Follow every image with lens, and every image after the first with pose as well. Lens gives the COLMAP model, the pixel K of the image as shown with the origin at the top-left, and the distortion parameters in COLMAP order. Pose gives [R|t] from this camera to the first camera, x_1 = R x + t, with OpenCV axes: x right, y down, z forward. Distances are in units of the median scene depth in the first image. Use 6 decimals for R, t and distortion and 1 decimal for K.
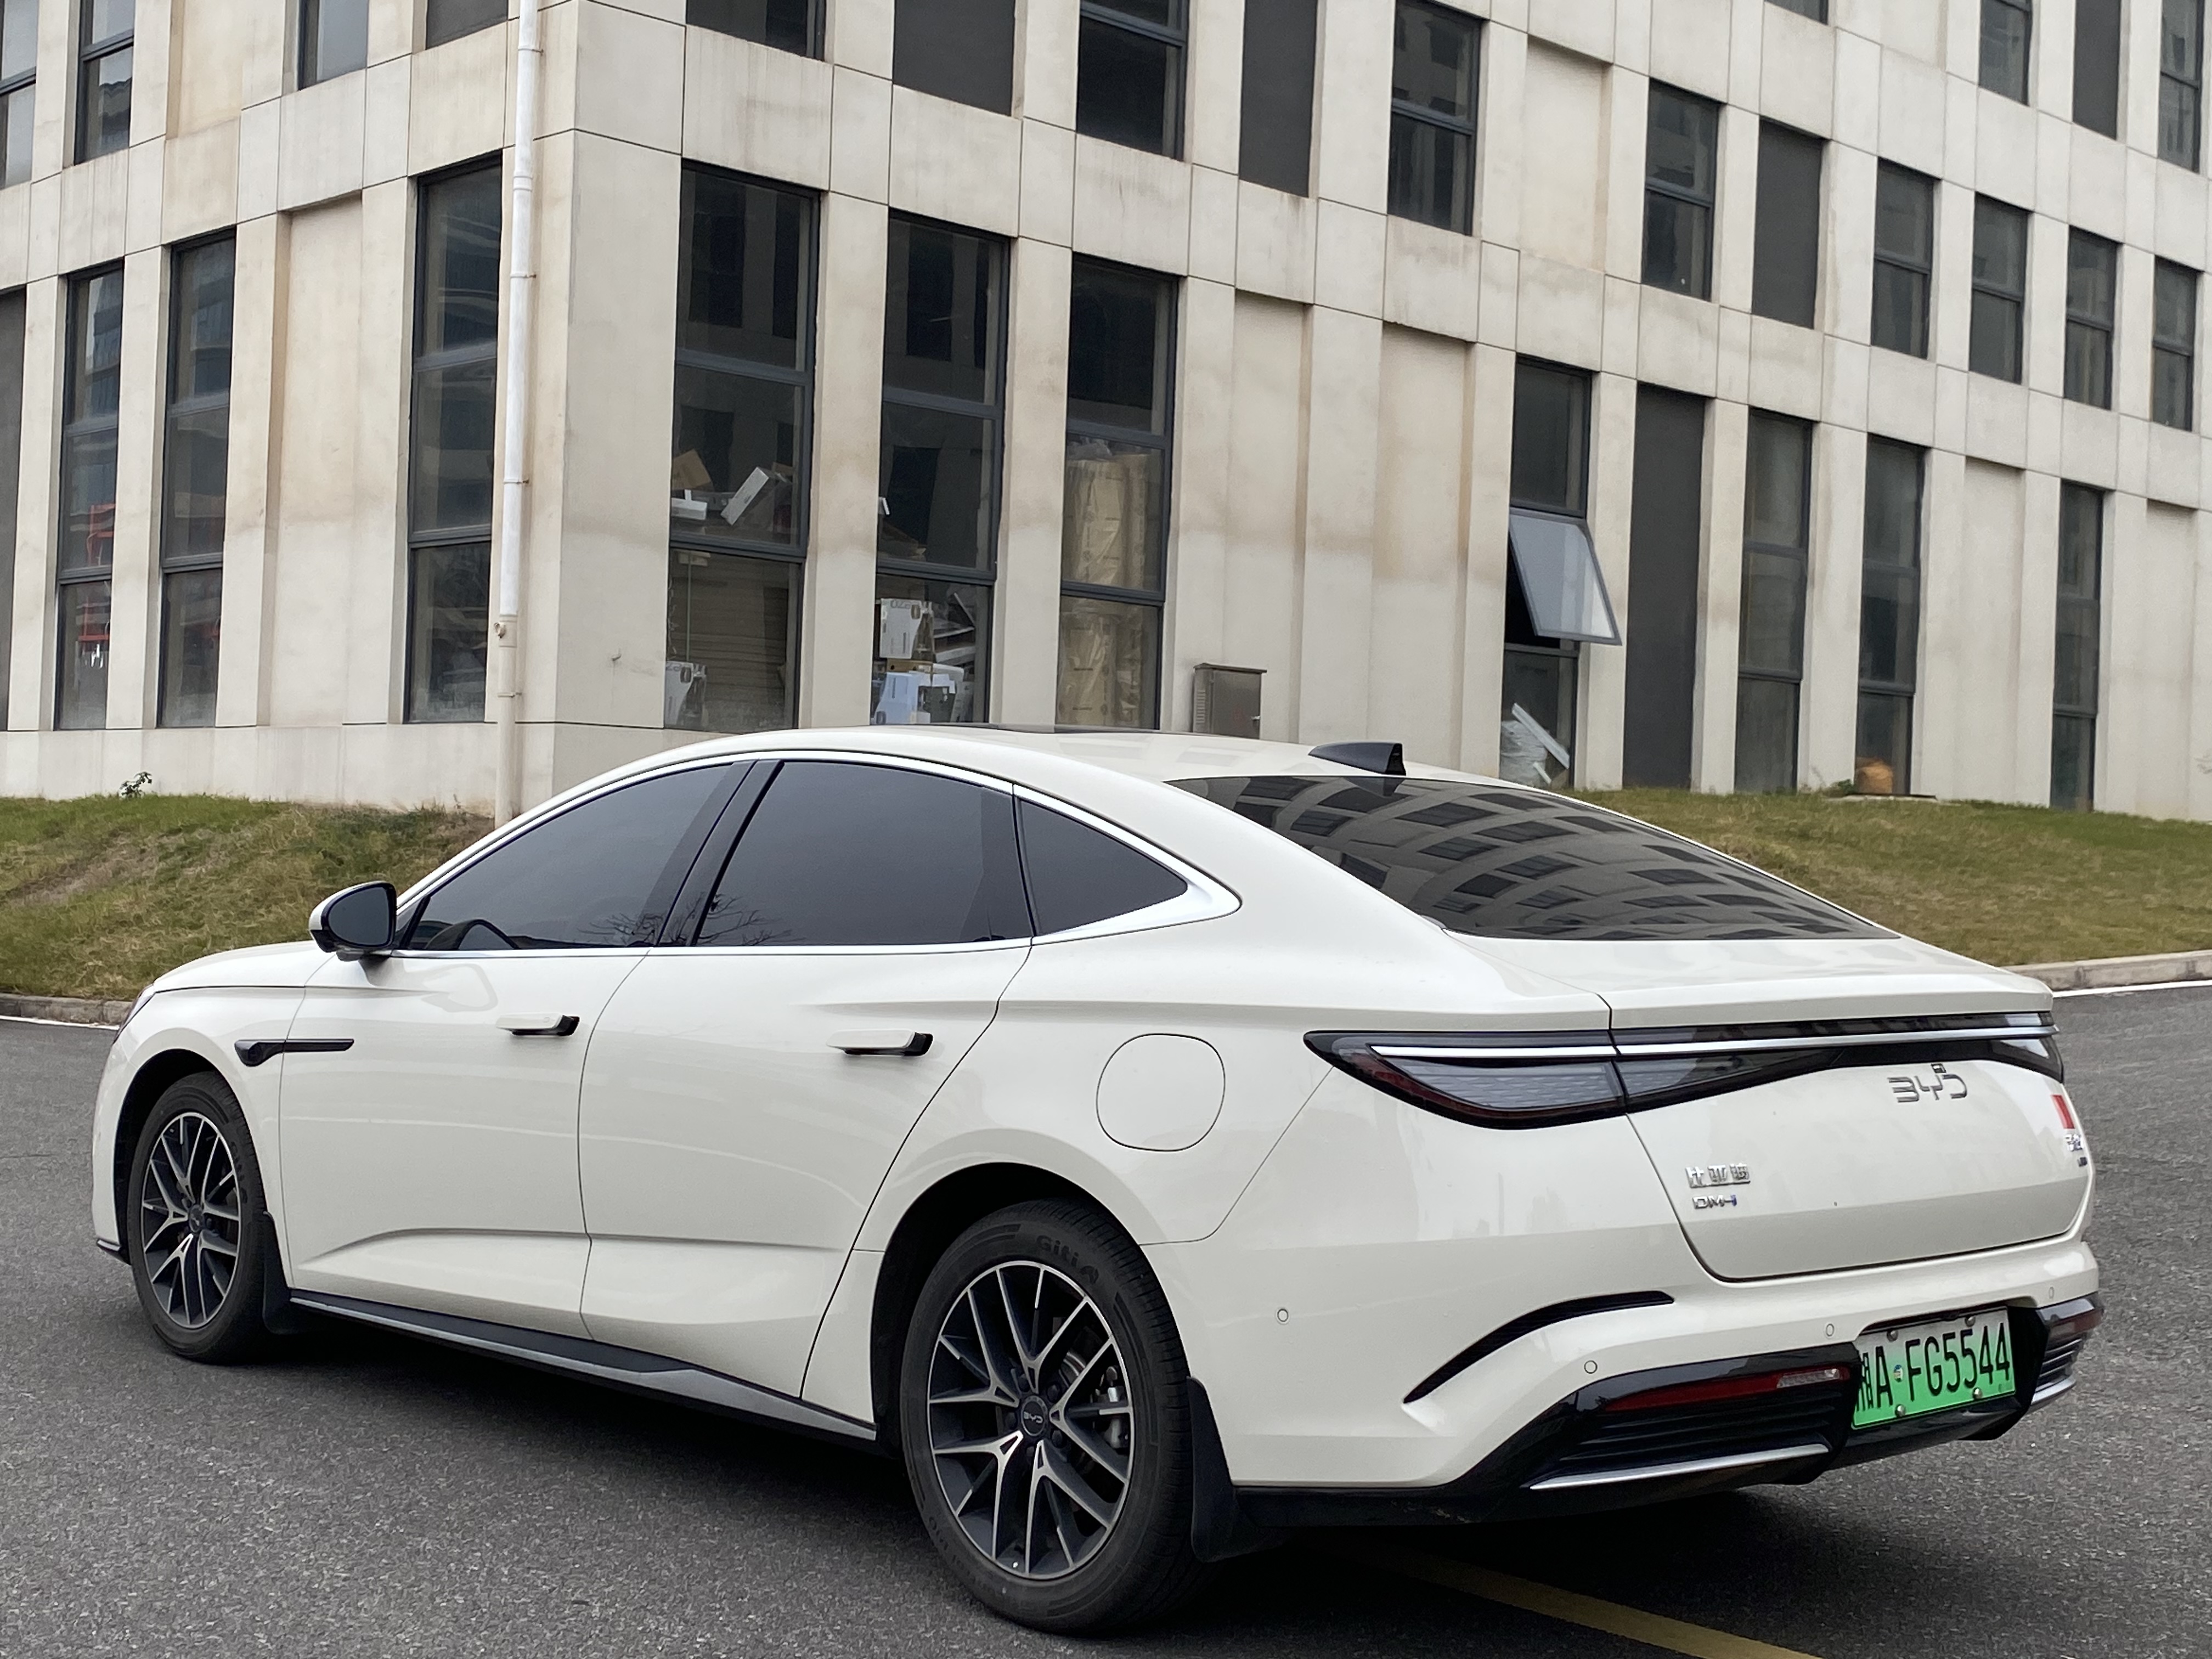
lens RADIAL K [[2952.0, 0, 1117.8], [0, 2952.0, 831.0], [0, 0, 1]] dist [0.125636, 0.000000]
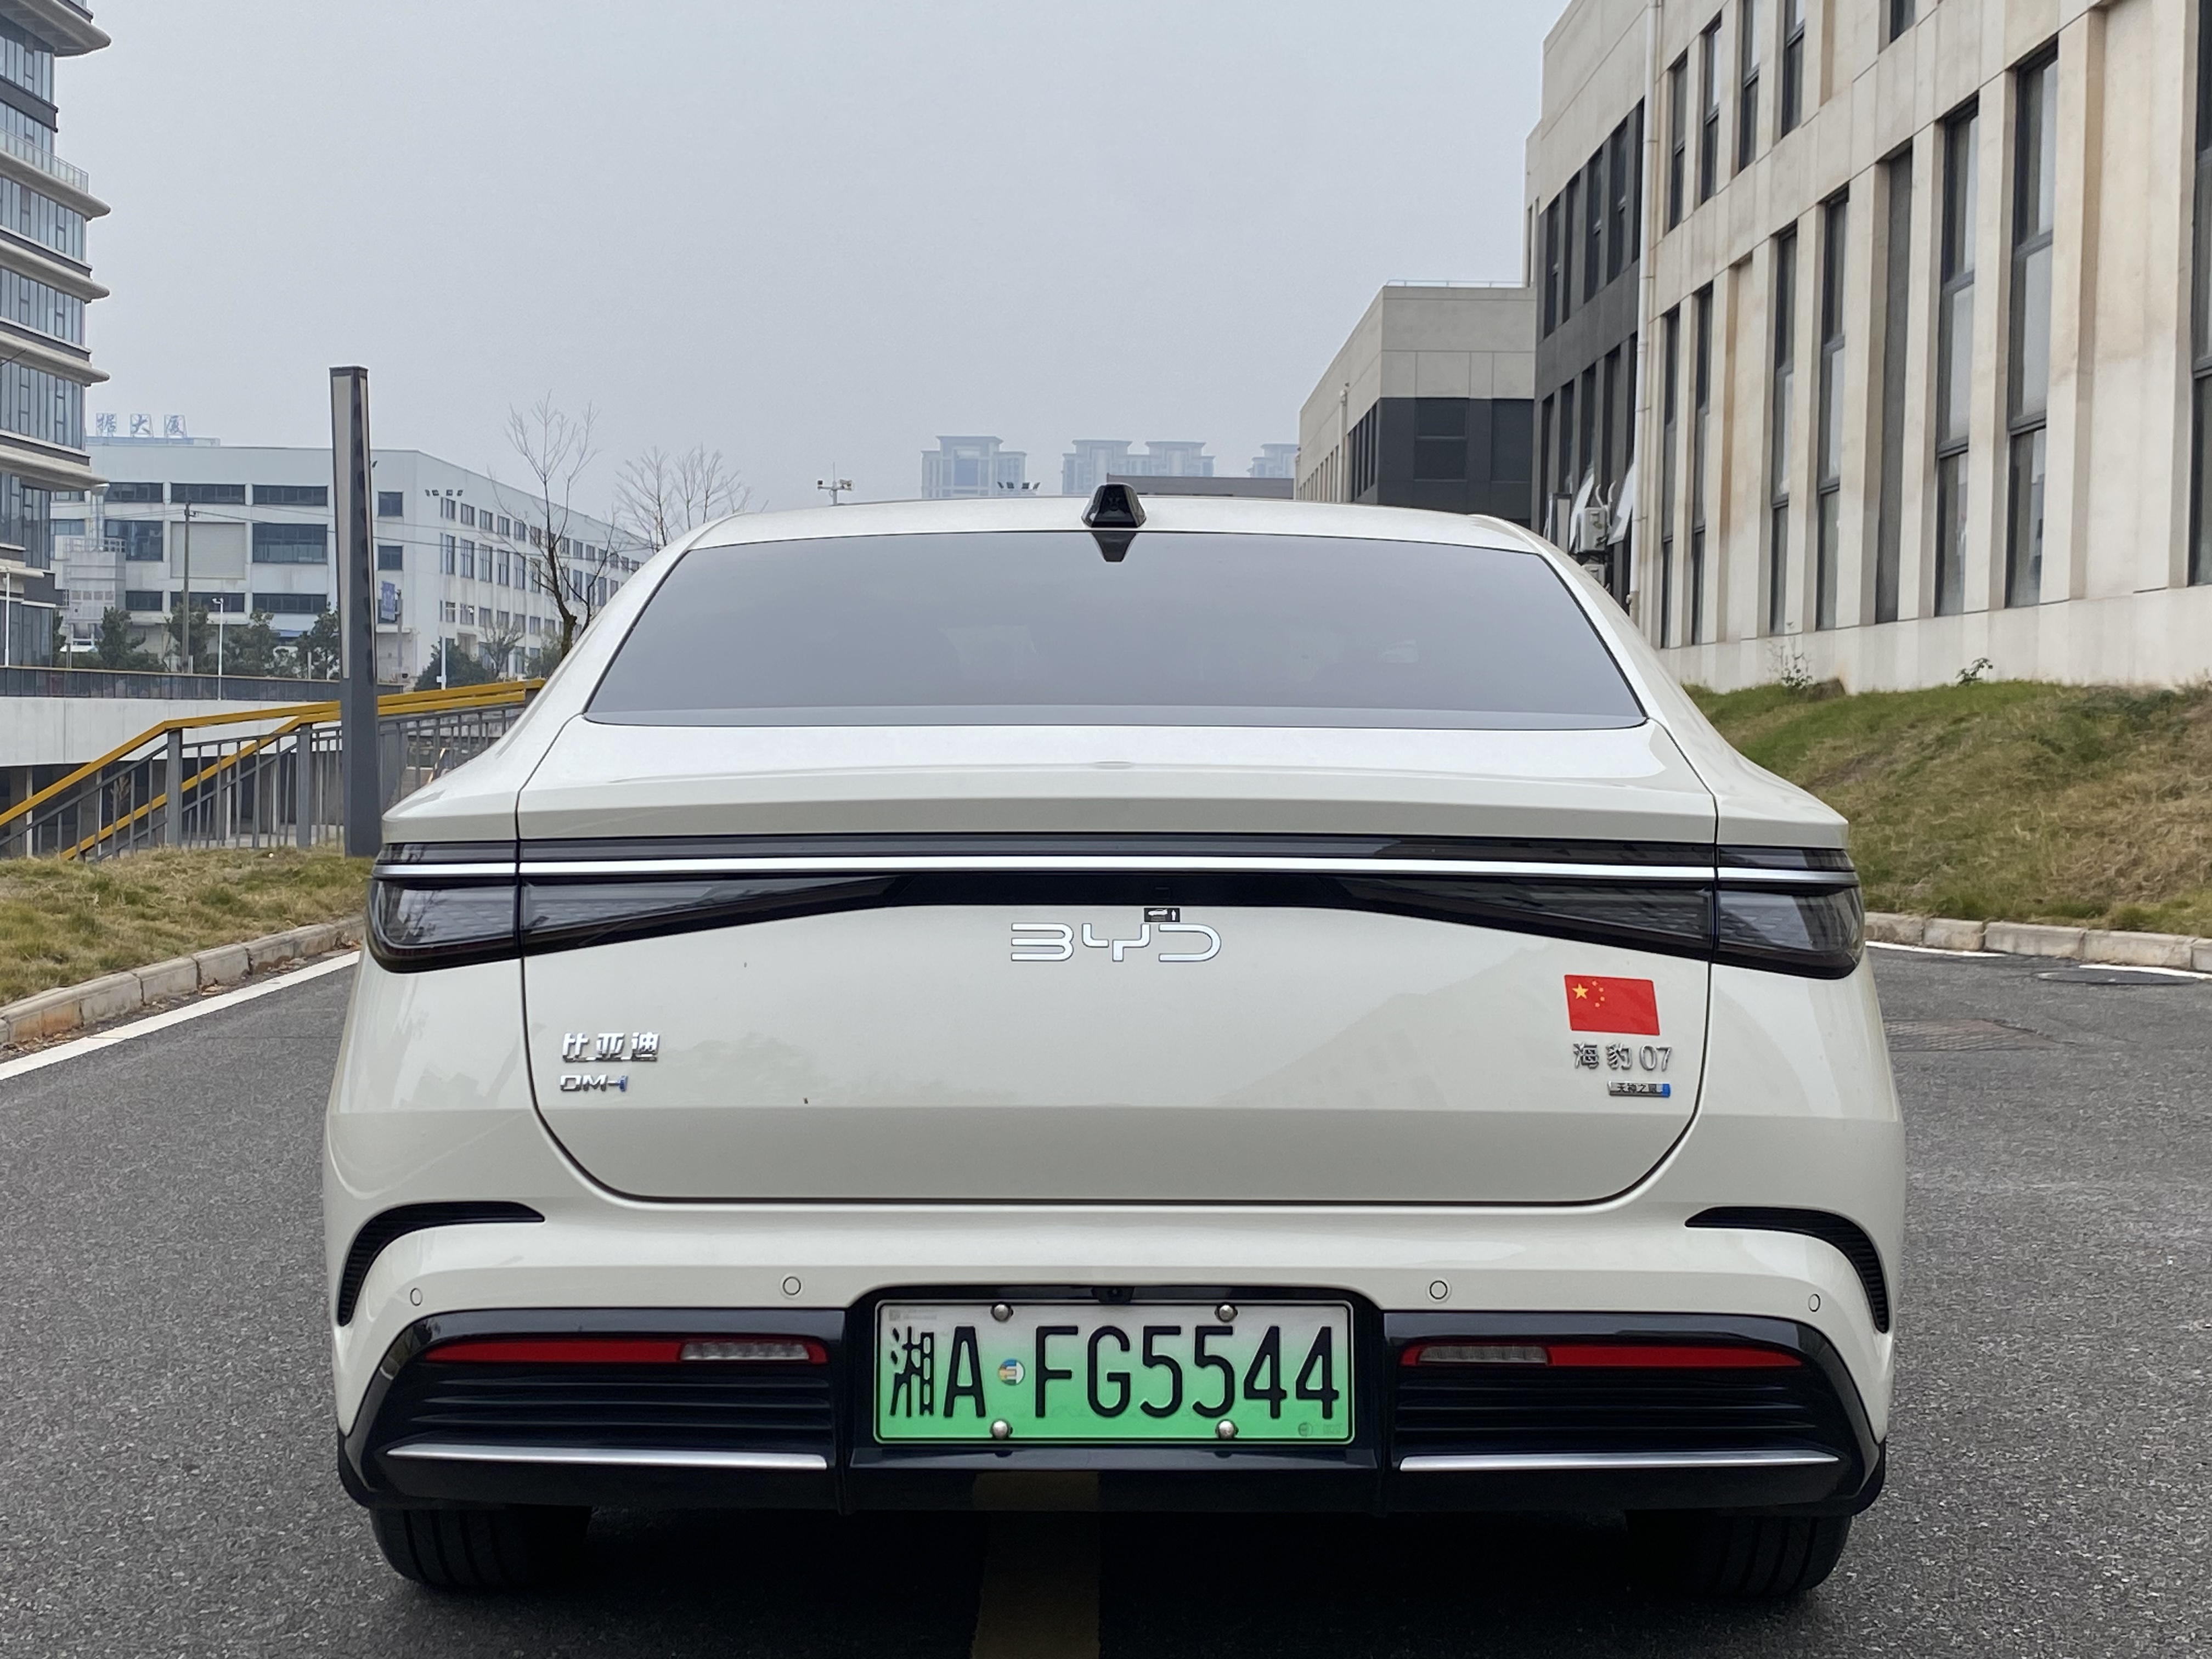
lens RADIAL K [[3189.4, 0, 1144.5], [0, 3189.4, 742.1], [0, 0, 1]] dist [0.264686, 0.000000]
pose [[0.719071, -0.011923, -0.694835, 0.205096], [0.009612, 0.999928, -0.007210, 0.012412], [0.694870, -0.001494, 0.719133, 0.133265]]
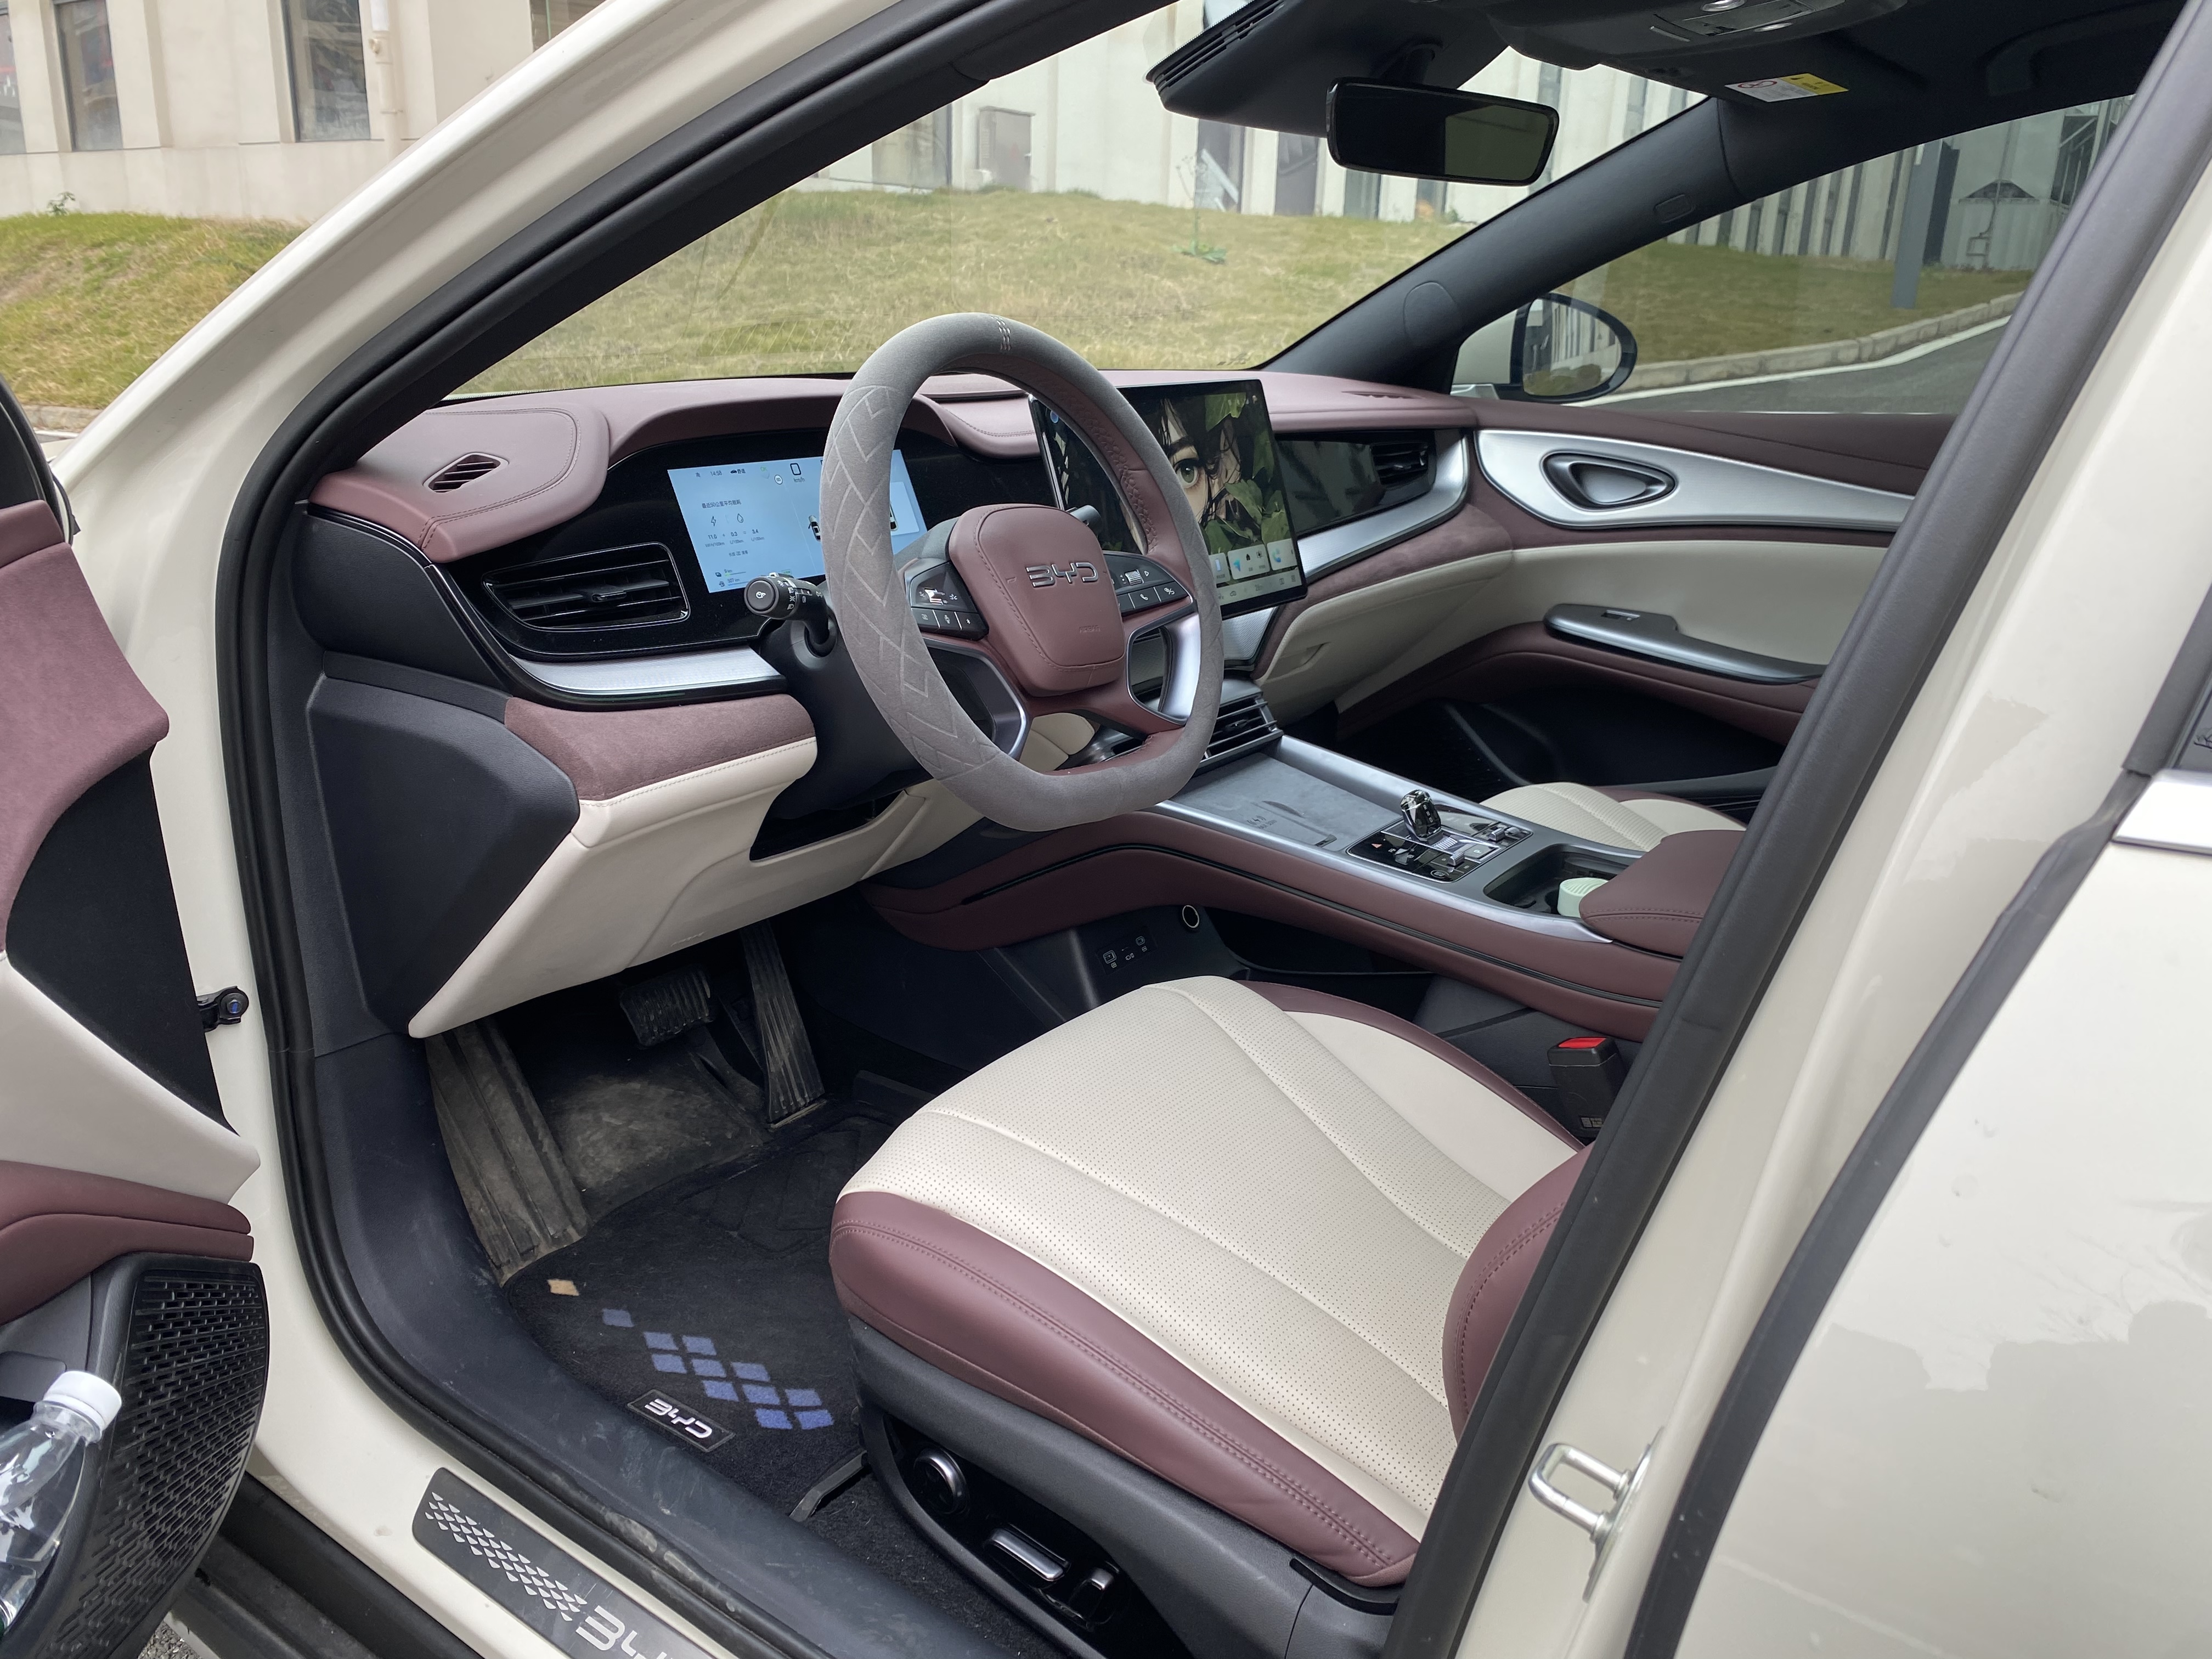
lens RADIAL K [[1636.8, 0, 1104.8], [0, 1636.8, 819.6], [0, 0, 1]] dist [0.009030, -0.005013]
pose [[0.983035, -0.059433, 0.173523, -0.068329], [0.000817, 0.947456, 0.319884, 0.008209], [-0.183418, -0.314316, 0.931431, 0.311530]]
